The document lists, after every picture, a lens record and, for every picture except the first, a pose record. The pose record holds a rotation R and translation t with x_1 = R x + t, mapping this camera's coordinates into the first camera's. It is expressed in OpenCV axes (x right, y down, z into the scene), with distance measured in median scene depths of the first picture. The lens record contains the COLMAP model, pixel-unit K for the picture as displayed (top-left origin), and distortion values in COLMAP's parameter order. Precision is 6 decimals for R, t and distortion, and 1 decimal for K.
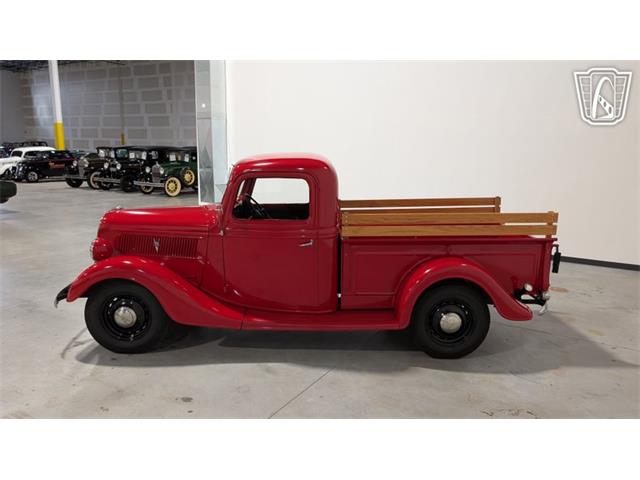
lens RADIAL K [[476.9, 0, 325.1], [0, 476.9, 252.7], [0, 0, 1]] dist [0.020755, -0.014640]
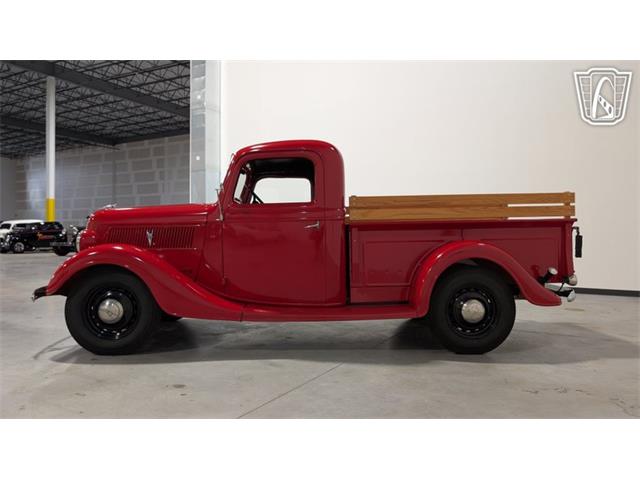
lens RADIAL K [[476.9, 0, 323.4], [0, 476.9, 238.8], [0, 0, 1]] dist [0.020755, -0.014640]
pose [[0.999532, -0.018813, 0.024111, -0.038366], [0.023253, 0.979602, -0.199597, 0.180257], [-0.019864, 0.200064, 0.979581, 0.087054]]
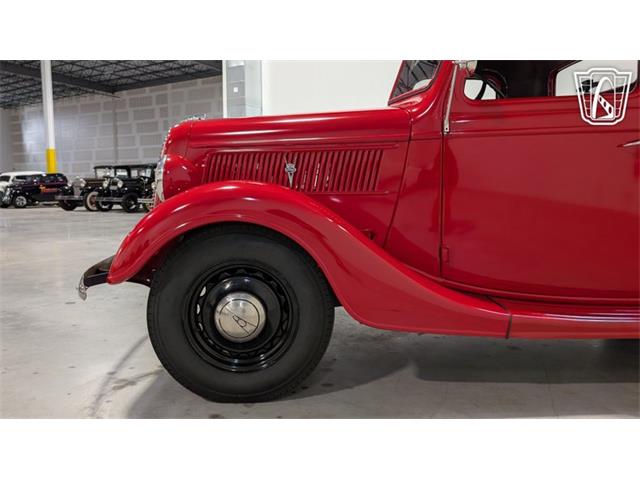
lens RADIAL K [[476.9, 0, 322.2], [0, 476.9, 238.4], [0, 0, 1]] dist [0.020755, -0.014640]
pose [[0.999493, -0.024248, 0.020615, -0.332428], [0.026321, 0.993903, -0.107074, 0.106233], [-0.017893, 0.107562, 0.994037, 0.526333]]
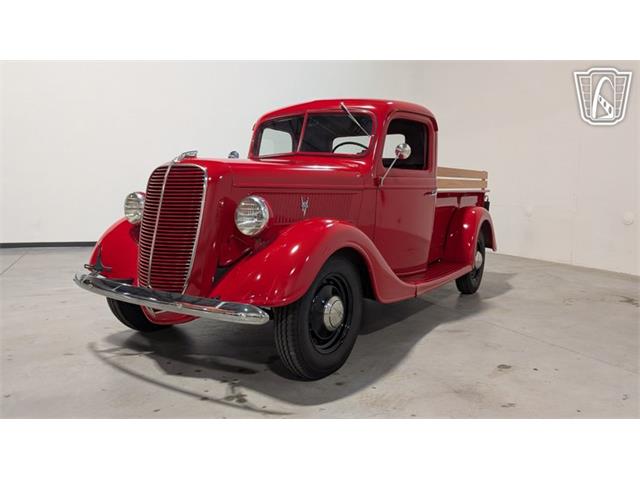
lens RADIAL K [[476.9, 0, 325.7], [0, 476.9, 244.4], [0, 0, 1]] dist [0.020755, -0.014640]
pose [[0.550820, -0.097312, 0.828932, -0.892292], [0.161455, 0.986843, 0.008565, 0.035453], [-0.818859, 0.129117, 0.559284, 0.613655]]
